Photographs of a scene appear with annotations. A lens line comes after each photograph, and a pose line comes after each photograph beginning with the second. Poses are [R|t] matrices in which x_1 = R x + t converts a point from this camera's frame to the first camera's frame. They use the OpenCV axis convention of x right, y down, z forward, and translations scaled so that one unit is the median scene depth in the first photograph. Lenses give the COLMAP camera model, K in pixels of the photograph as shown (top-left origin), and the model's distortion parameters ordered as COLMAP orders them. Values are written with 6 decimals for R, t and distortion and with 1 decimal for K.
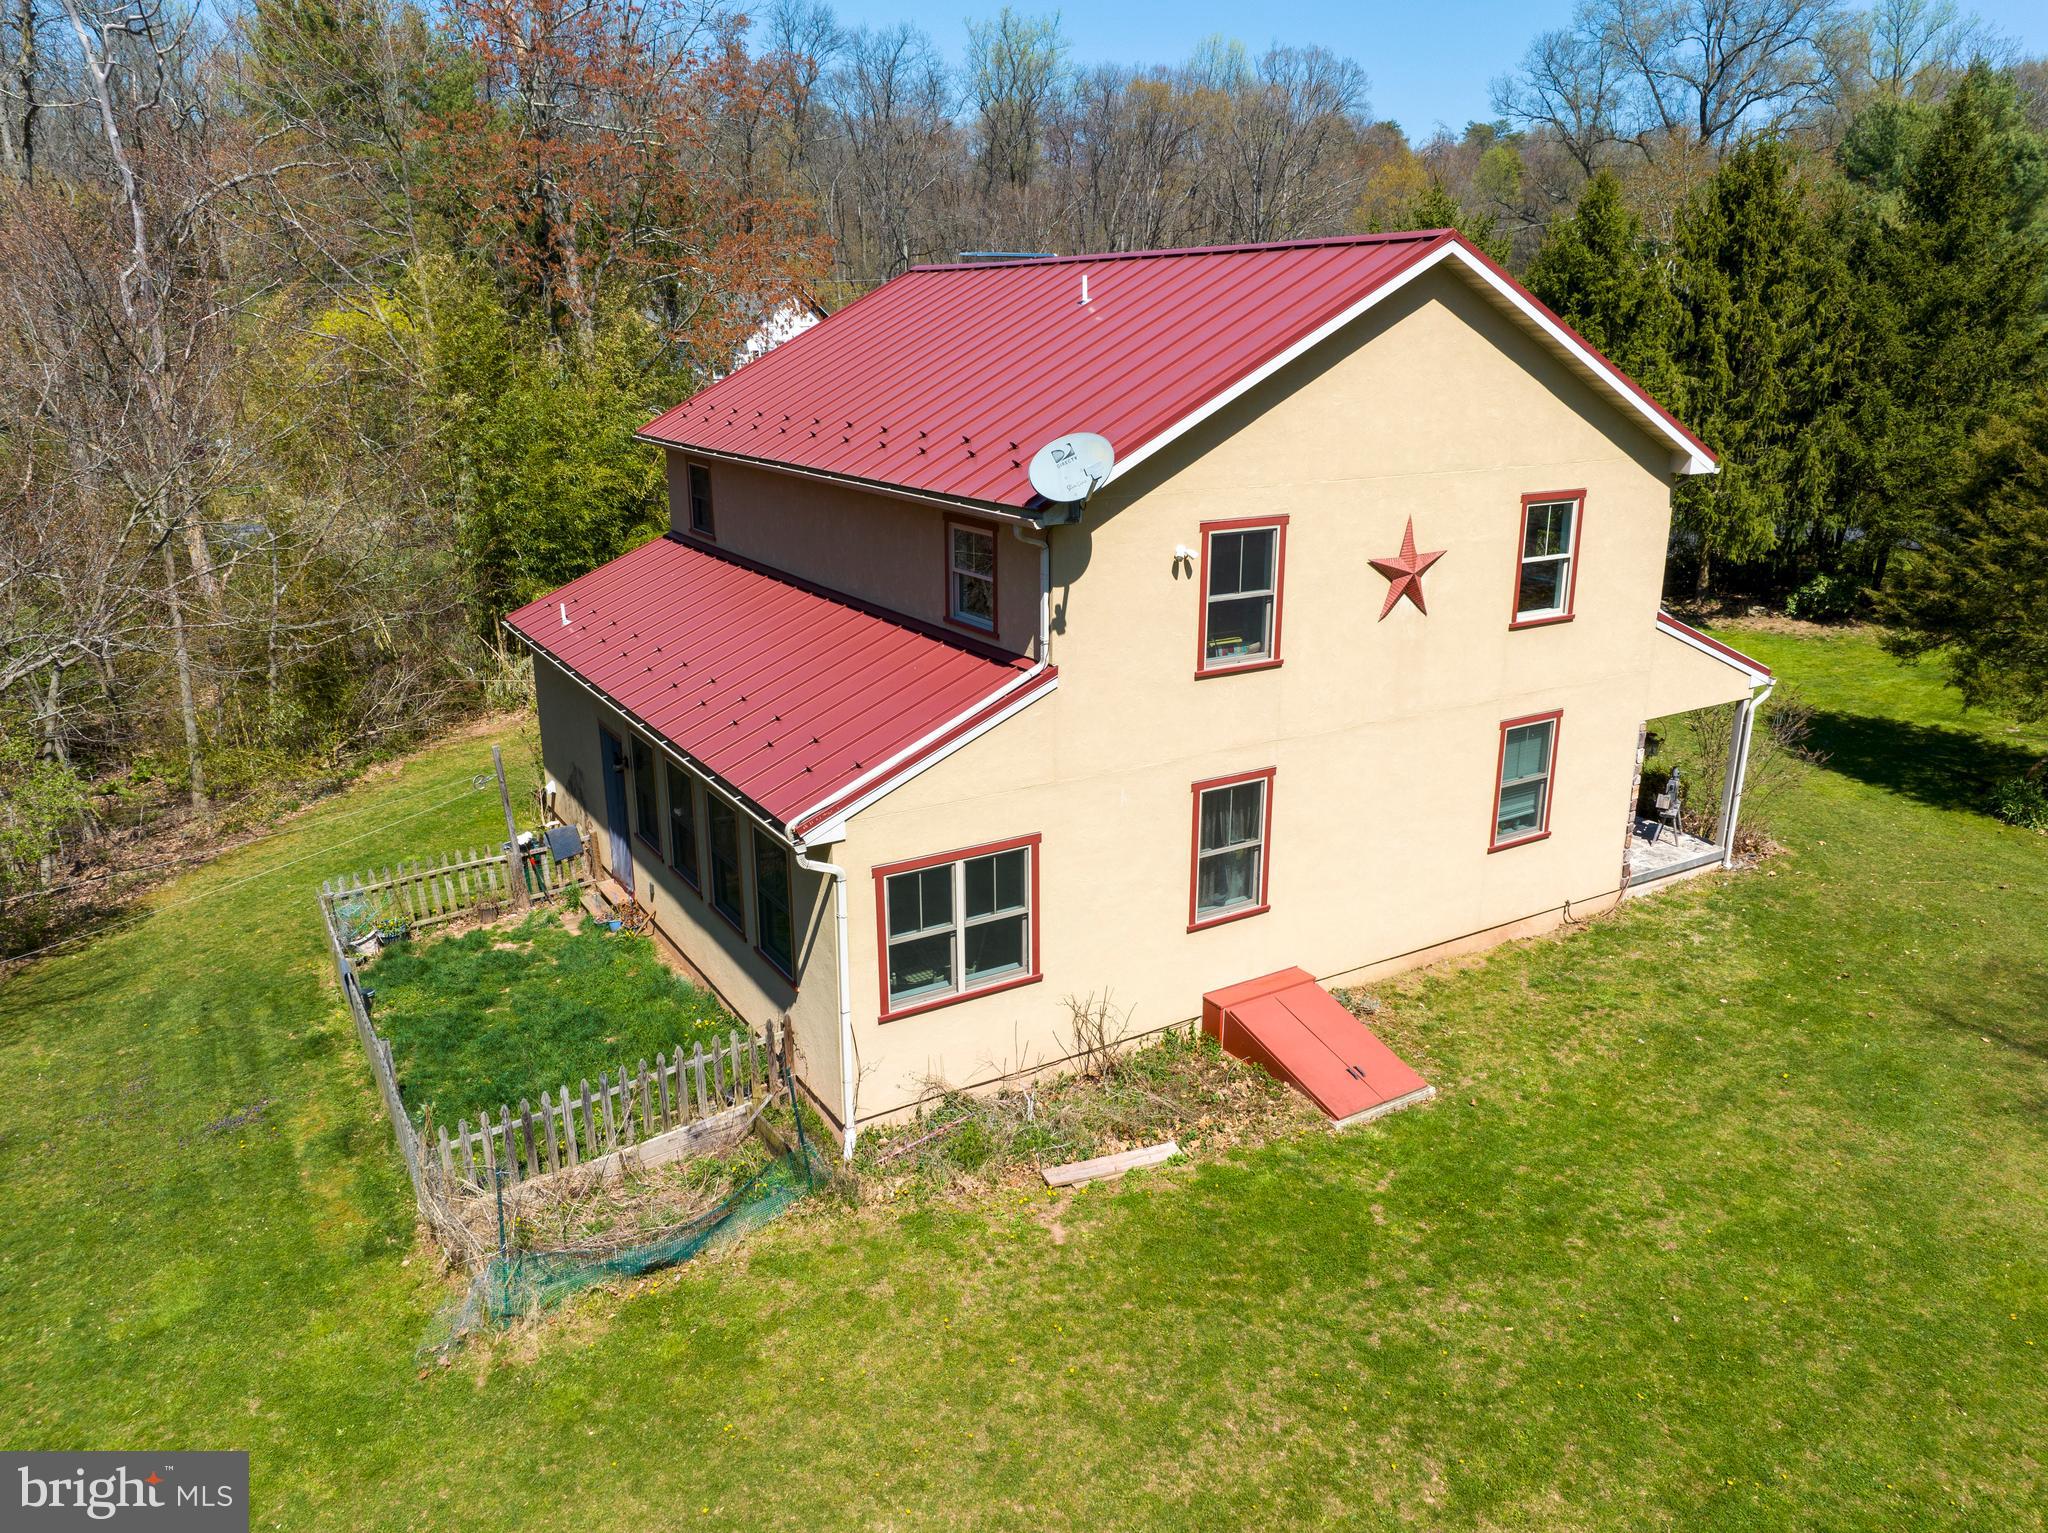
lens RADIAL K [[1440.8, 0, 1024.0], [0, 1440.8, 766.5], [0, 0, 1]] dist [-0.040080, 0.001099]
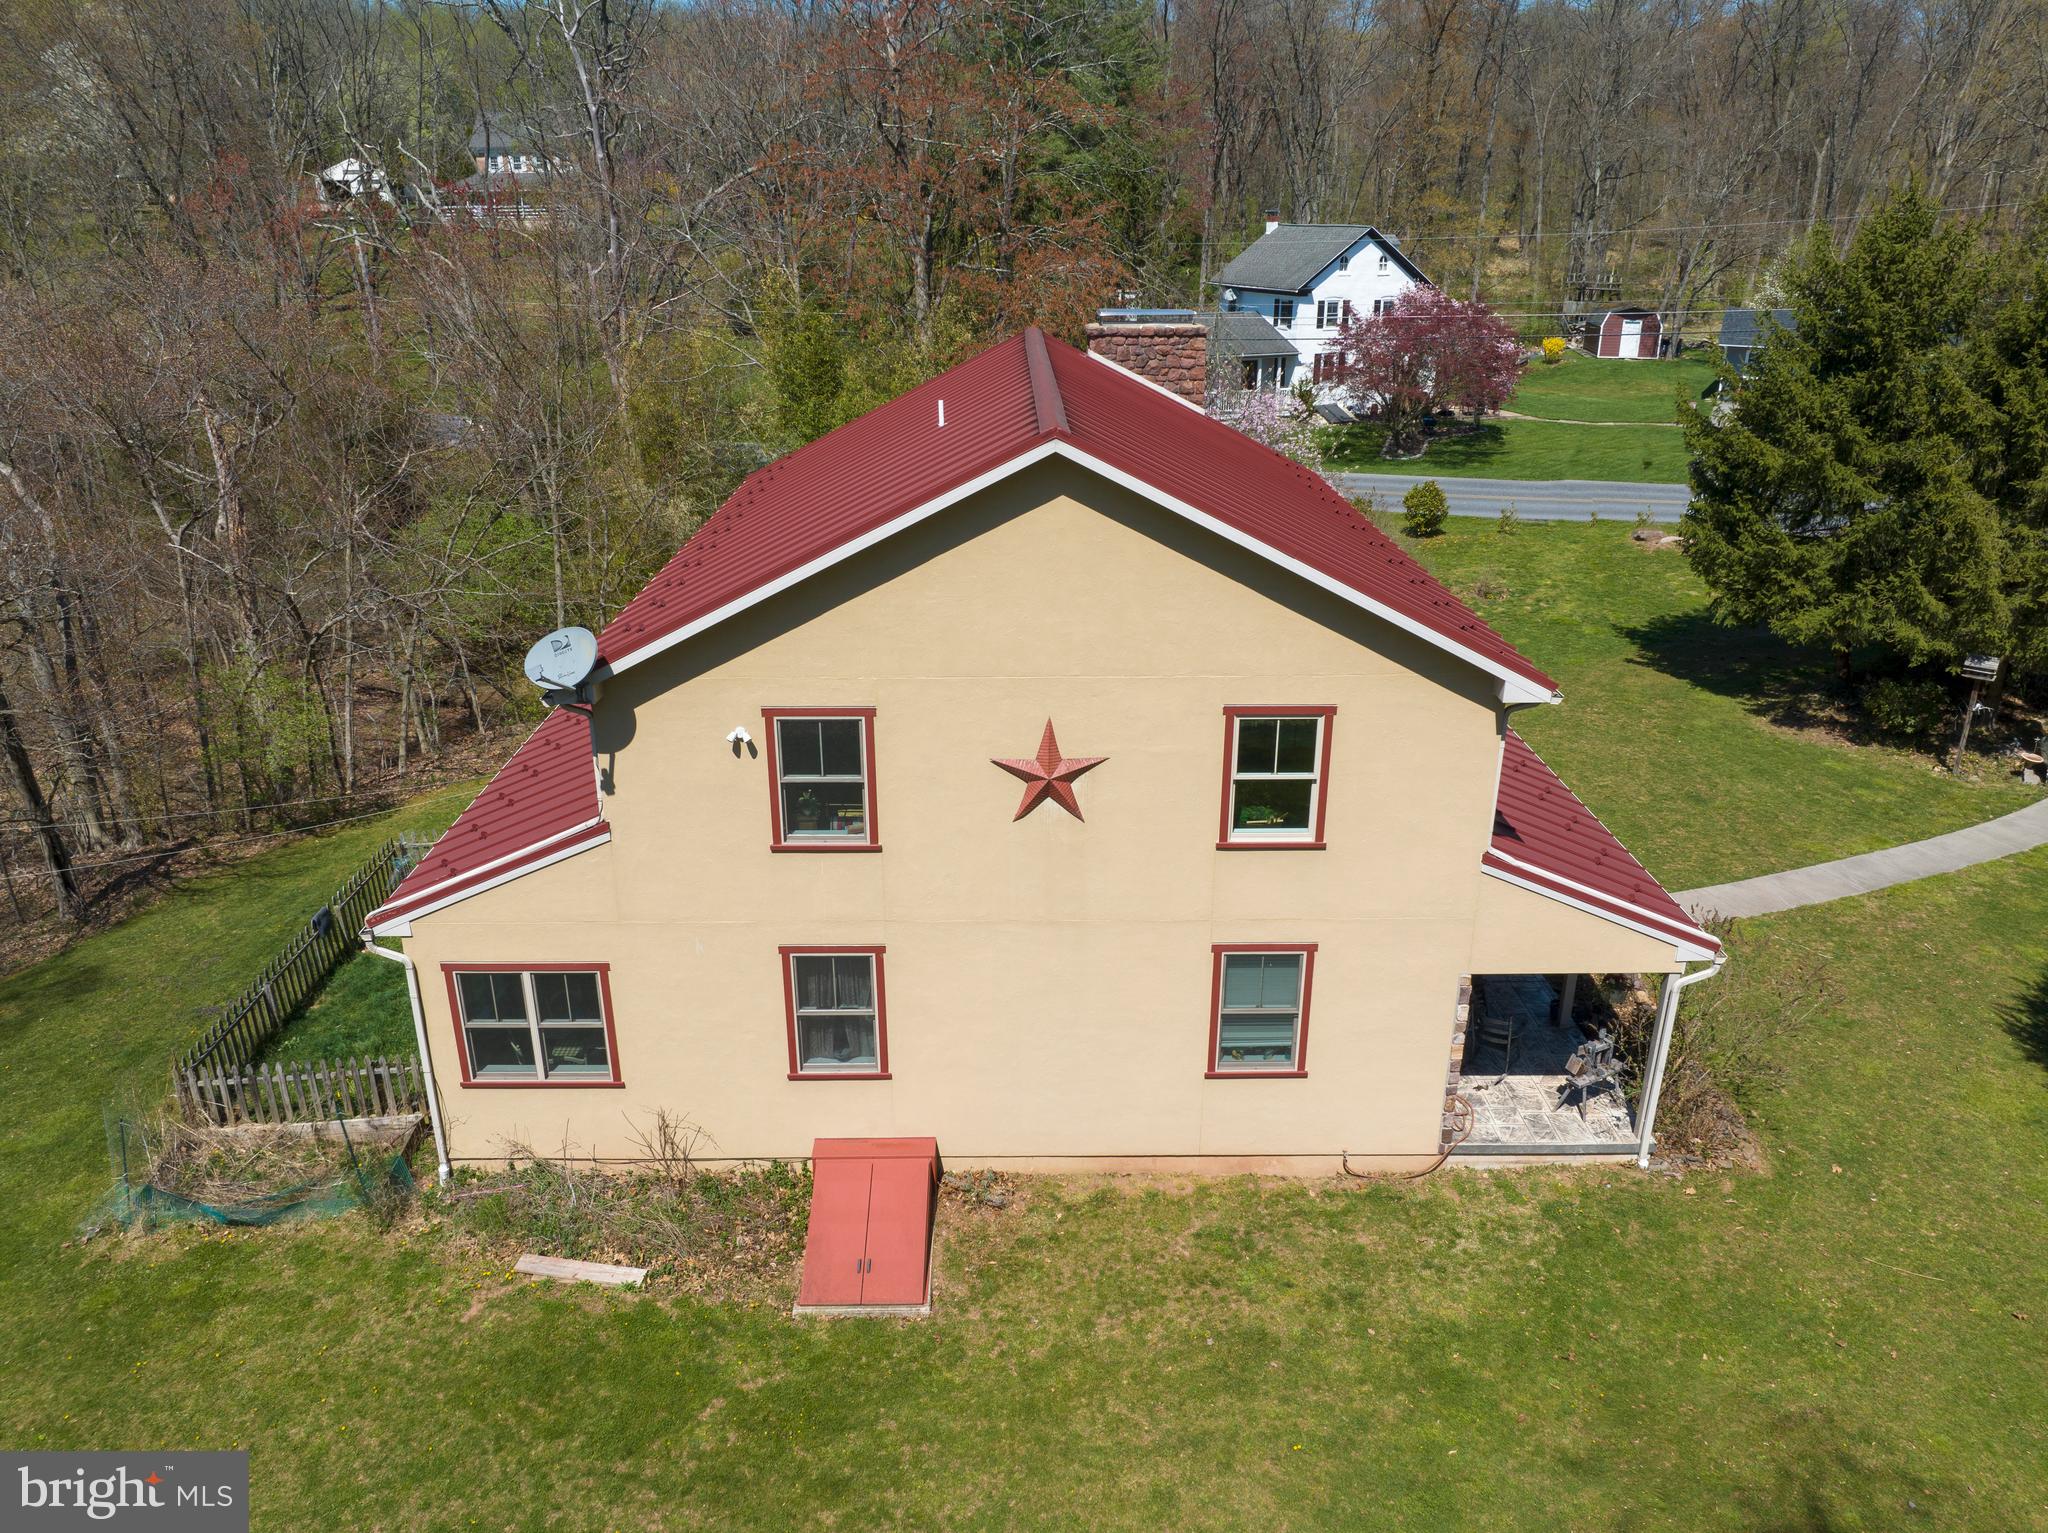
lens RADIAL K [[1440.8, 0, 1024.0], [0, 1440.8, 766.5], [0, 0, 1]] dist [-0.040080, 0.001099]
pose [[0.859893, 0.187007, -0.474987, 0.732093], [-0.151565, 0.982052, 0.112257, -0.256522], [0.487455, -0.024538, 0.872803, 0.187316]]
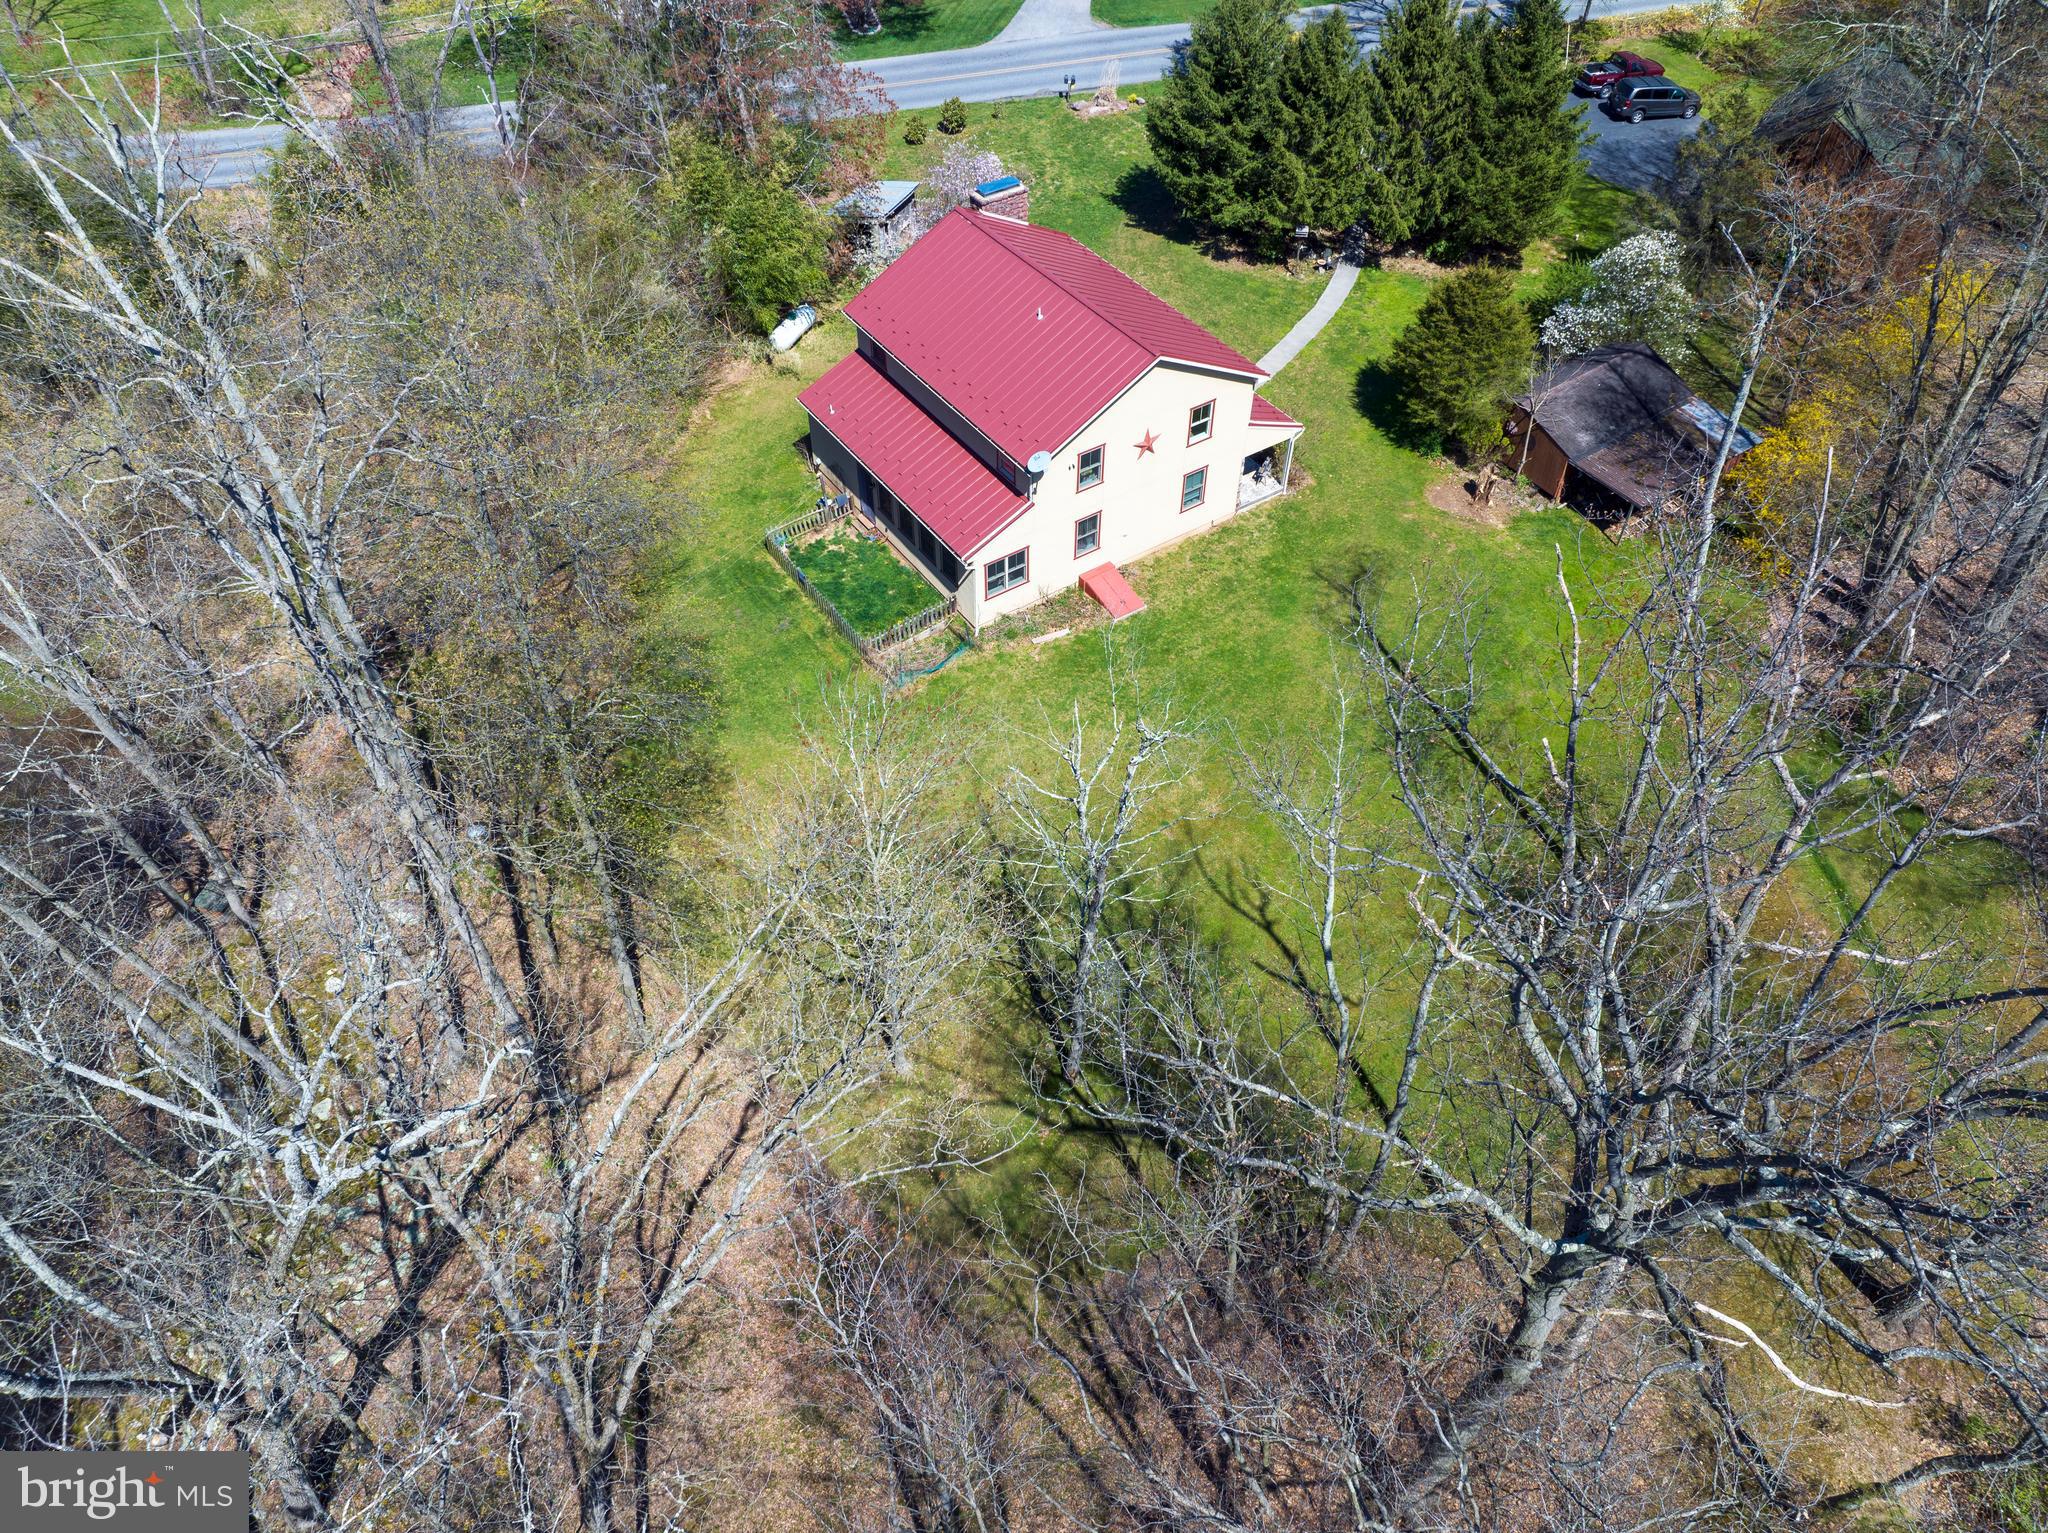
lens RADIAL K [[1440.8, 0, 1024.0], [0, 1440.8, 766.5], [0, 0, 1]] dist [-0.040080, 0.001099]
pose [[0.998591, -0.034586, 0.040257, -0.146825], [0.009482, 0.862562, 0.505863, -1.147238], [-0.052221, -0.504769, 0.861674, -2.056945]]
